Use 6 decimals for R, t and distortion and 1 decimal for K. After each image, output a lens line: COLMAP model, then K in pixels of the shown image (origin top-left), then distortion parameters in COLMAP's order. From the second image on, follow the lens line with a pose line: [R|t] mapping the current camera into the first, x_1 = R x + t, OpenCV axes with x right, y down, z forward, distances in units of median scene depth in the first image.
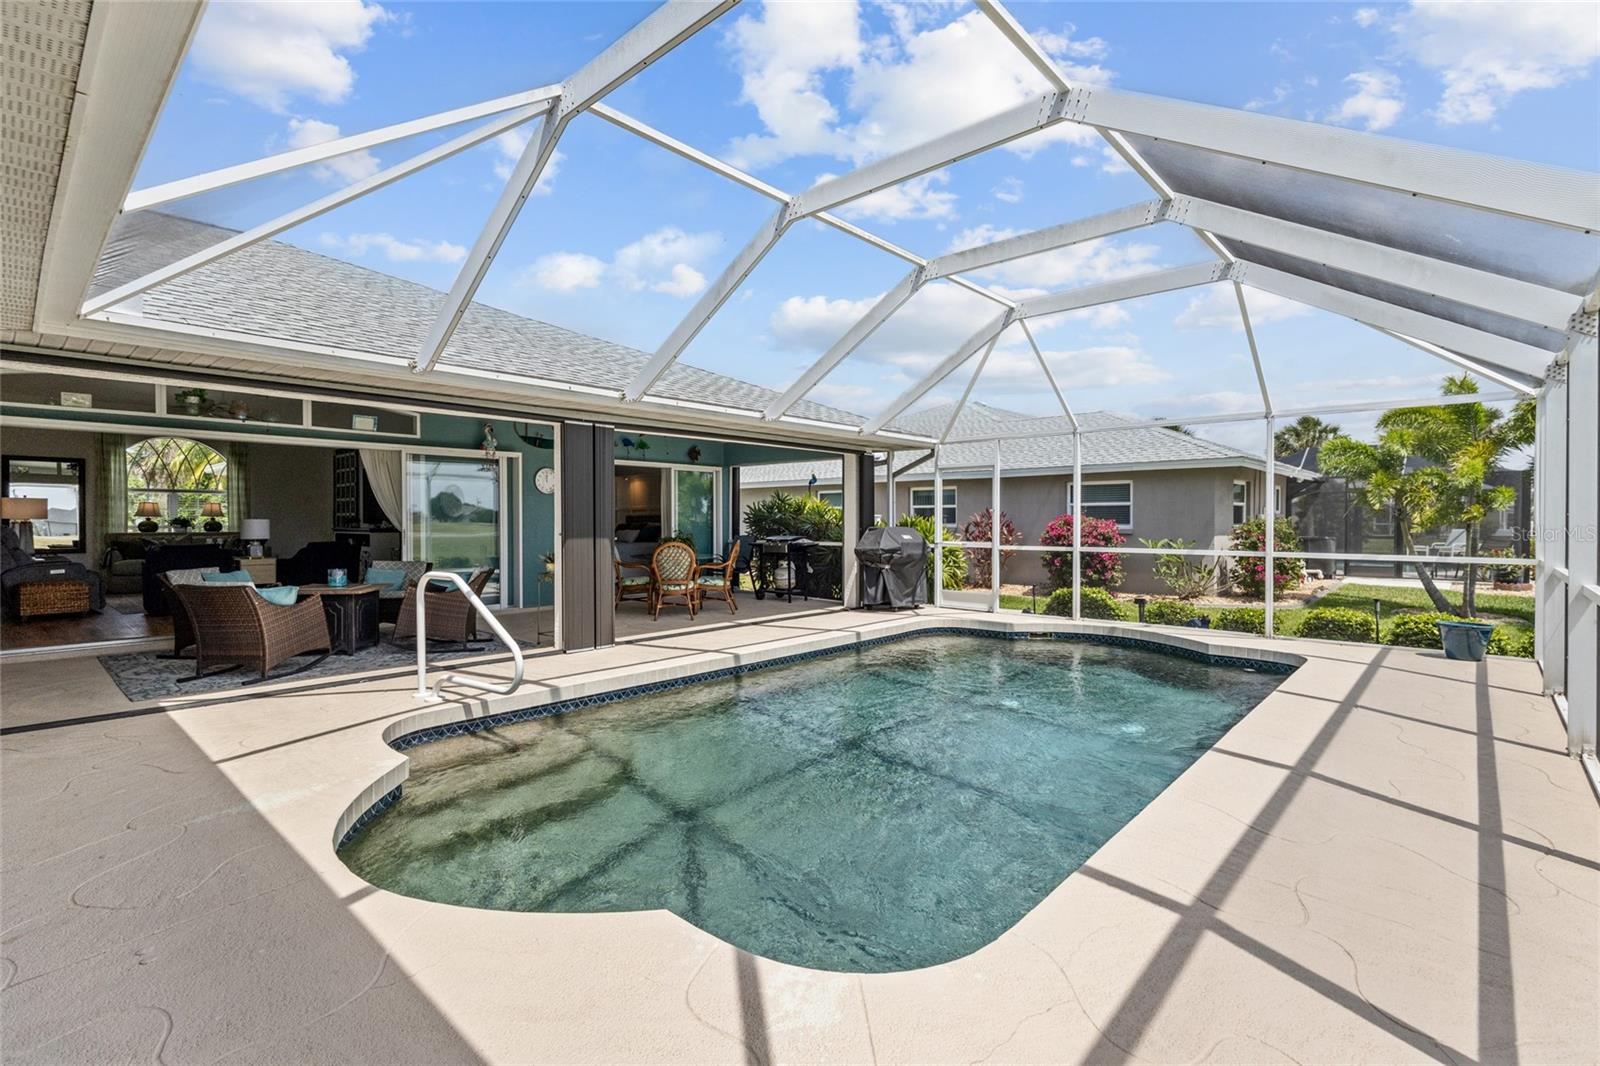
lens RADIAL K [[737.6, 0, 801.7], [0, 737.6, 530.2], [0, 0, 1]] dist [0.008655, -0.002131]
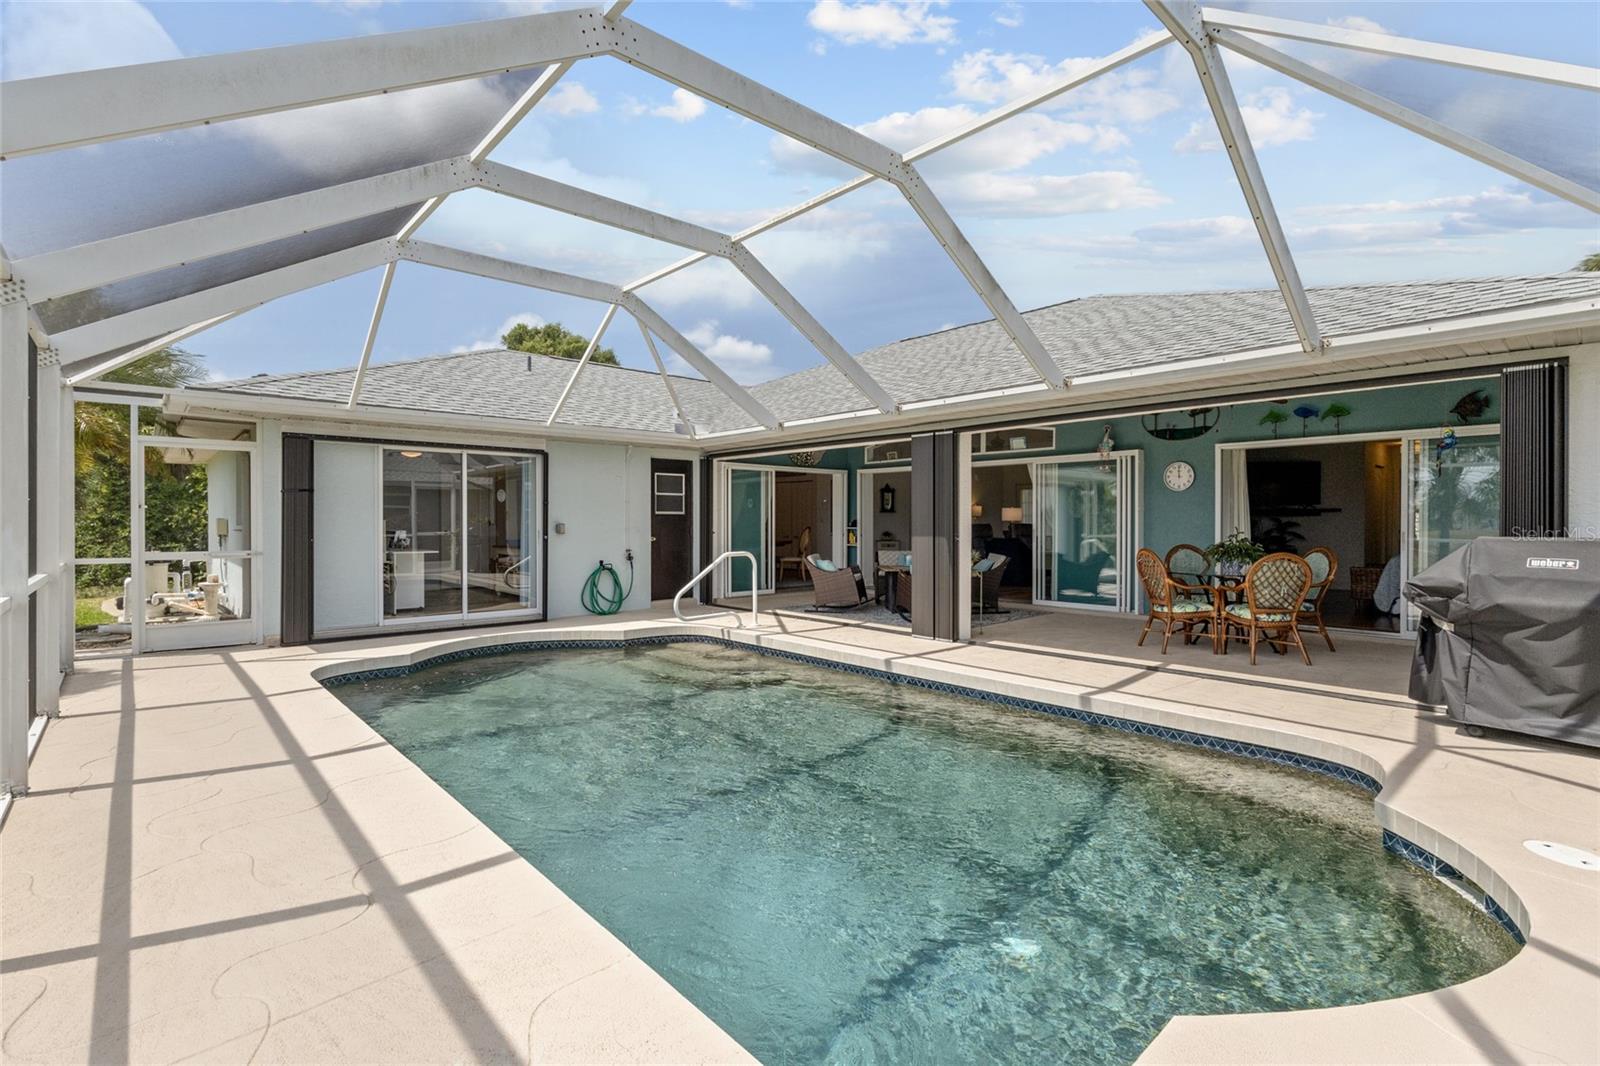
lens RADIAL K [[737.6, 0, 795.6], [0, 737.6, 524.7], [0, 0, 1]] dist [0.008655, -0.002131]
pose [[-0.094582, 0.004882, -0.995505, 0.770684], [-0.012812, 0.999899, 0.006121, -0.011550], [0.995435, 0.013333, -0.094509, 0.839675]]
